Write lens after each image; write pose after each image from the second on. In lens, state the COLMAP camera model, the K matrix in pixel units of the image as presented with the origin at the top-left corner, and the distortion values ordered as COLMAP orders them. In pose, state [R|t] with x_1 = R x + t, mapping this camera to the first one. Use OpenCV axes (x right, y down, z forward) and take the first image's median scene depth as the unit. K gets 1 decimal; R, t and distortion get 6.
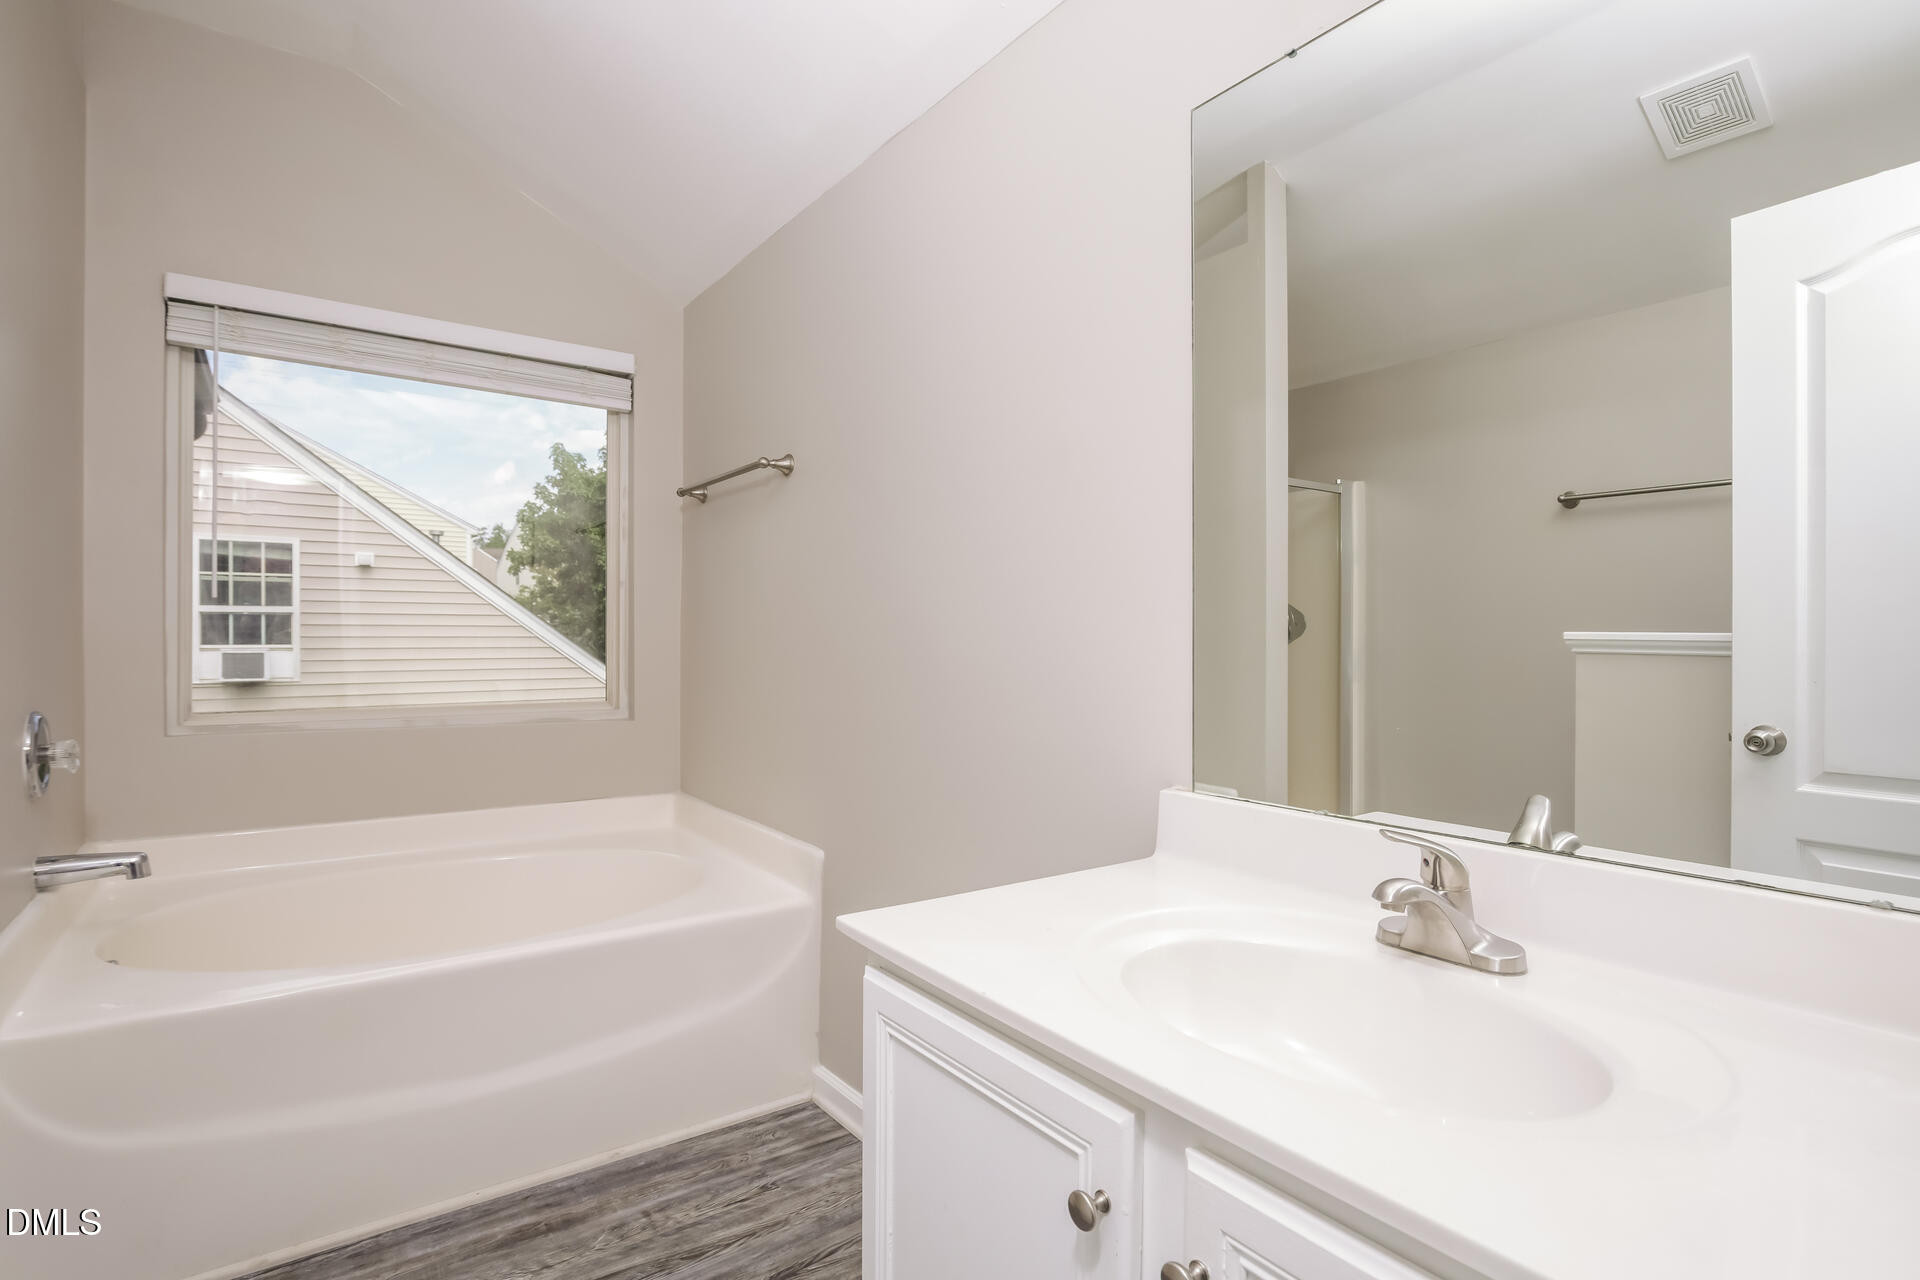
lens RADIAL K [[925.1, 0, 956.1], [0, 925.1, 639.4], [0, 0, 1]] dist [-0.010762, -0.000753]
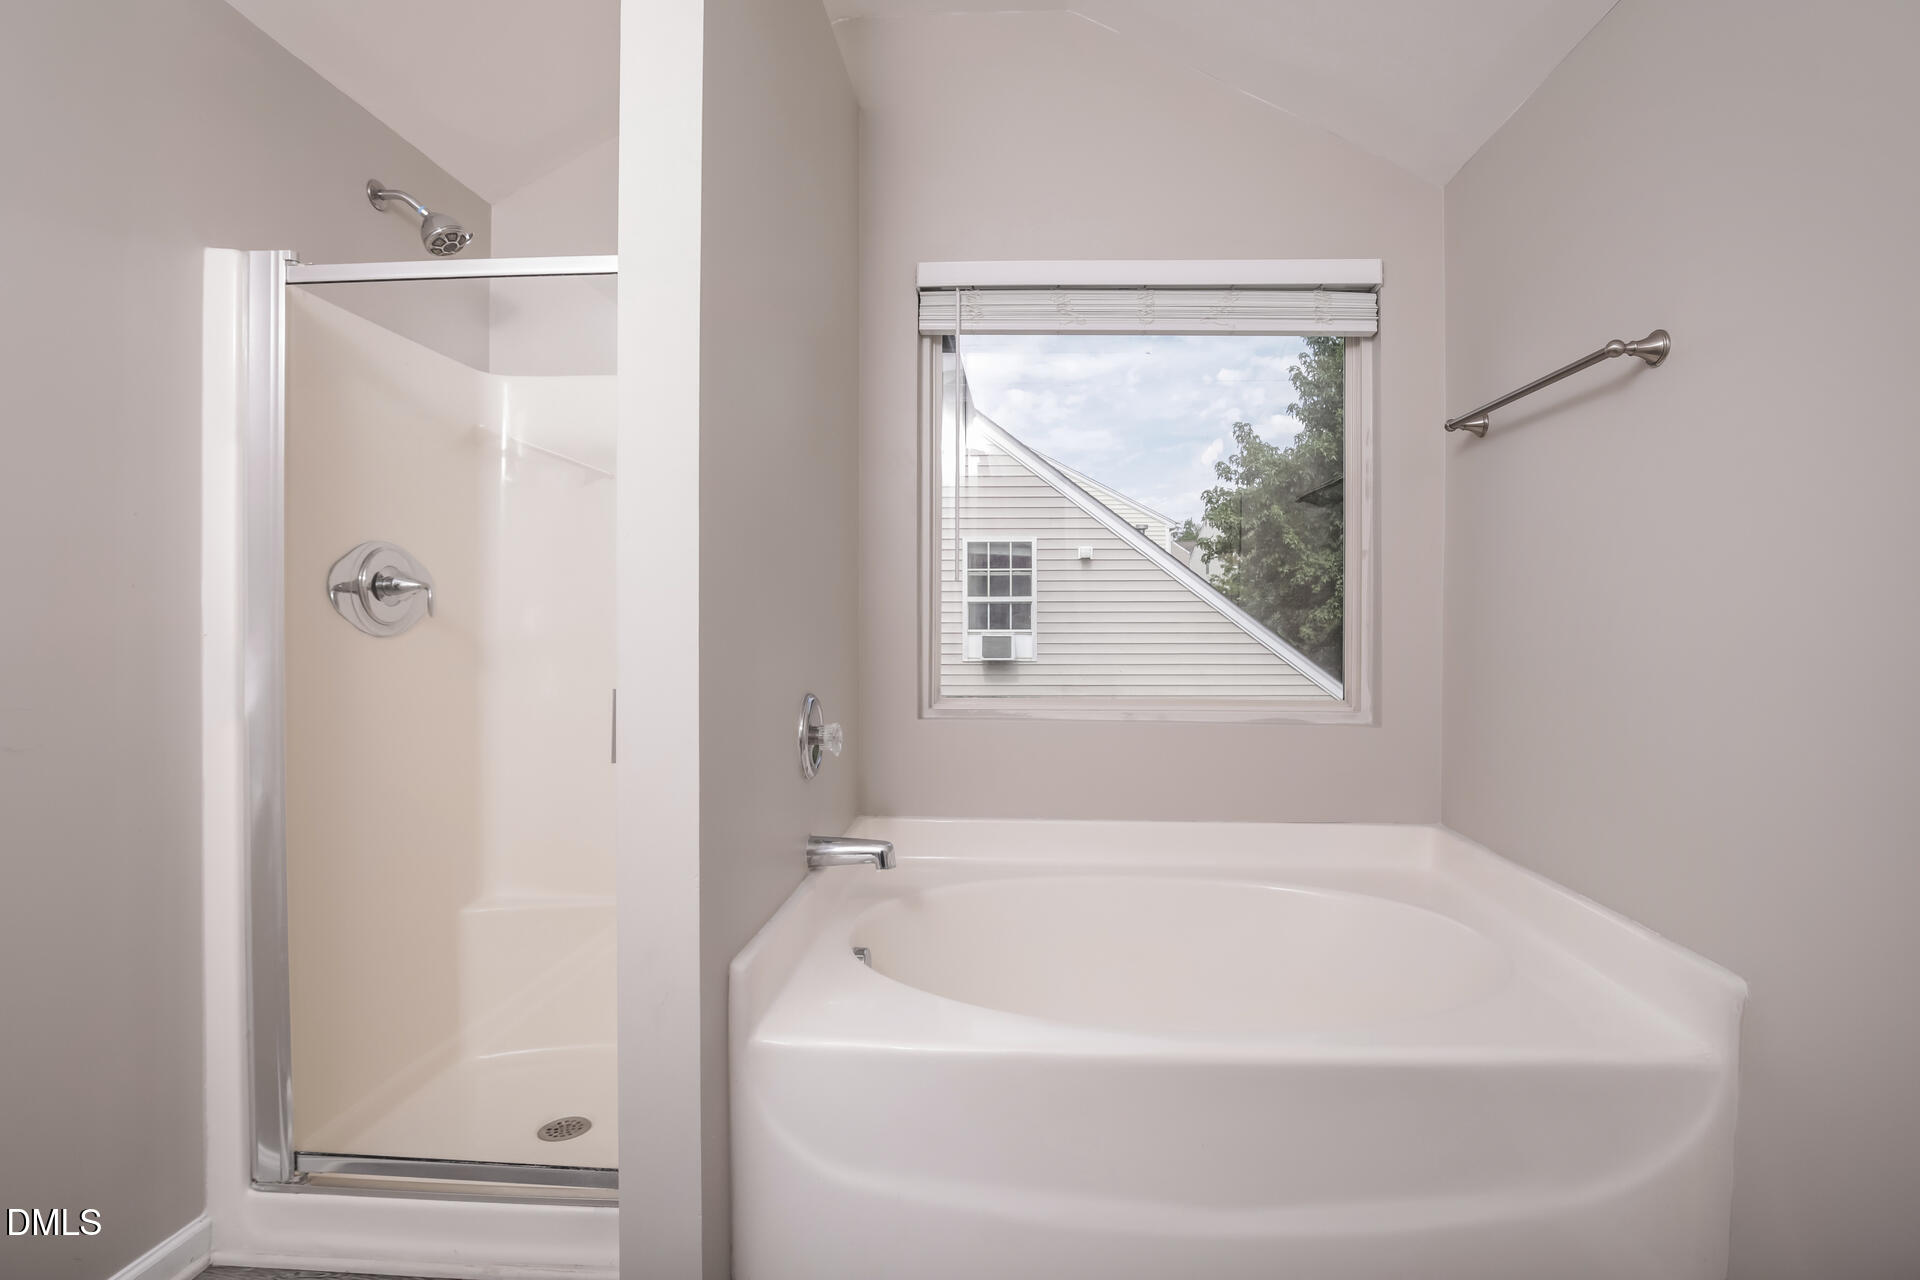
lens RADIAL K [[925.1, 0, 956.1], [0, 925.1, 639.4], [0, 0, 1]] dist [-0.010762, -0.000753]
pose [[0.758897, 0.009748, -0.651138, -0.109069], [0.000361, 0.999882, 0.015389, 0.001181], [0.651211, -0.011914, 0.758804, 0.167230]]
